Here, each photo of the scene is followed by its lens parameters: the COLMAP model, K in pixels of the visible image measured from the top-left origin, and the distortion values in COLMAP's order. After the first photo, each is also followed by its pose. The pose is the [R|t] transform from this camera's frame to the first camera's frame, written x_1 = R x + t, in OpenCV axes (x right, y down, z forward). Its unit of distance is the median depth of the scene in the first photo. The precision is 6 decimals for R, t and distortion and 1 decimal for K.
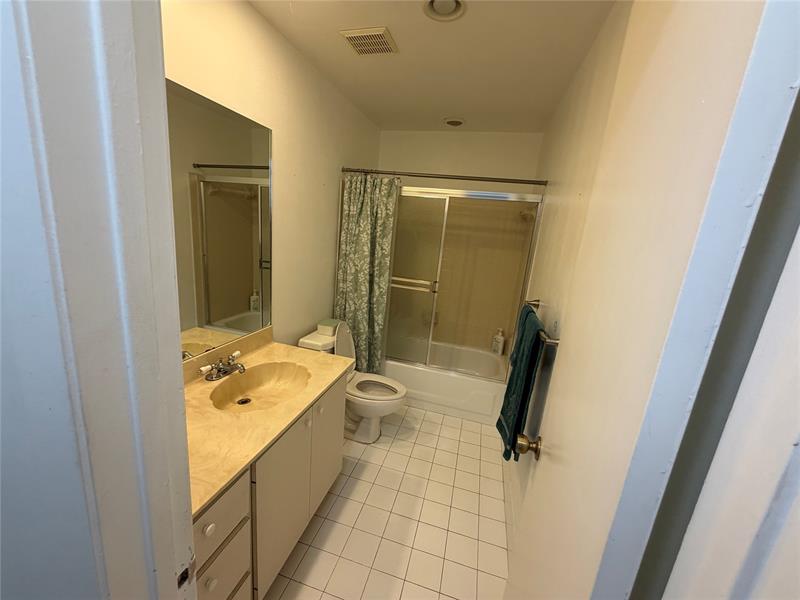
lens RADIAL K [[319.3, 0, 396.9], [0, 319.3, 301.3], [0, 0, 1]] dist [0.000389, 0.000278]
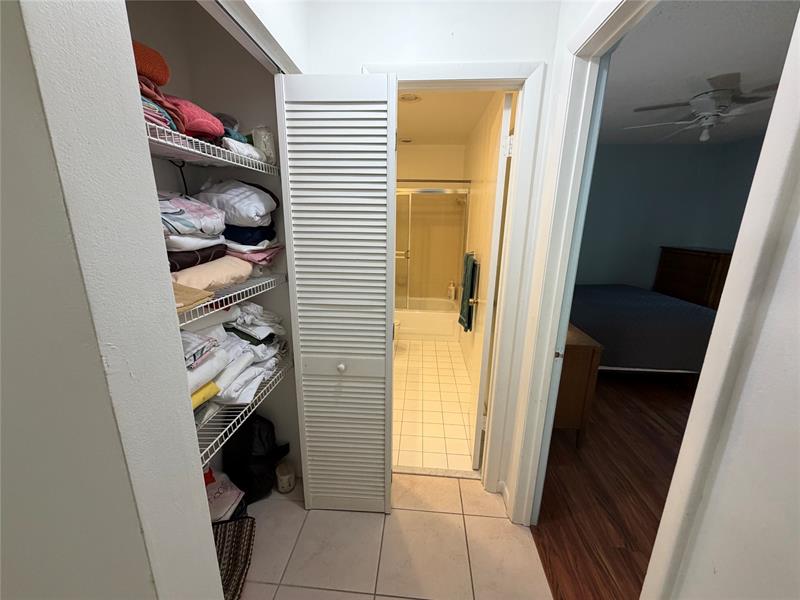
lens RADIAL K [[319.3, 0, 396.0], [0, 319.3, 303.9], [0, 0, 1]] dist [0.000389, 0.000278]
pose [[0.978640, -0.128138, 0.160764, -0.208555], [0.120961, 0.991204, 0.053700, 0.099061], [-0.166230, -0.033106, 0.985531, -0.480354]]
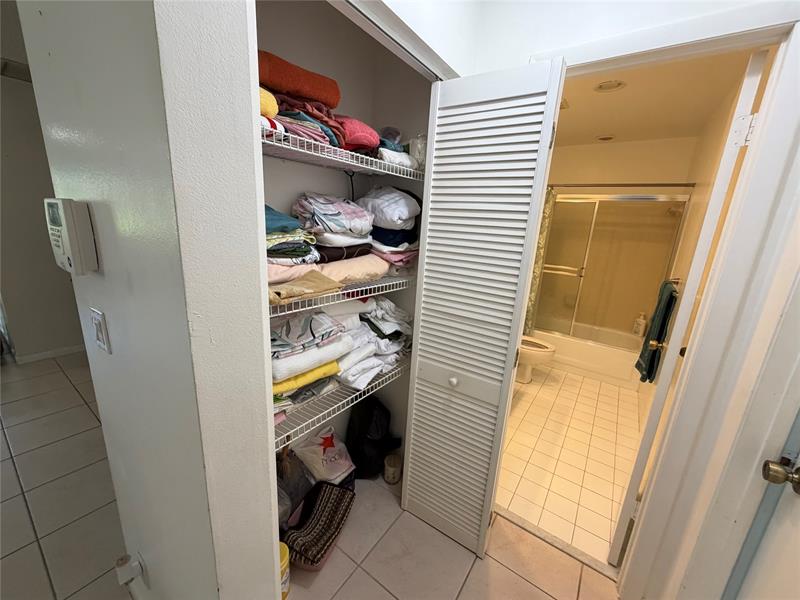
lens RADIAL K [[319.3, 0, 395.1], [0, 319.3, 303.2], [0, 0, 1]] dist [0.000389, 0.000278]
pose [[0.938631, 0.044256, -0.342072, -0.138628], [-0.042954, 0.999012, 0.011385, 0.096326], [0.342238, 0.004007, 0.939605, -0.447145]]
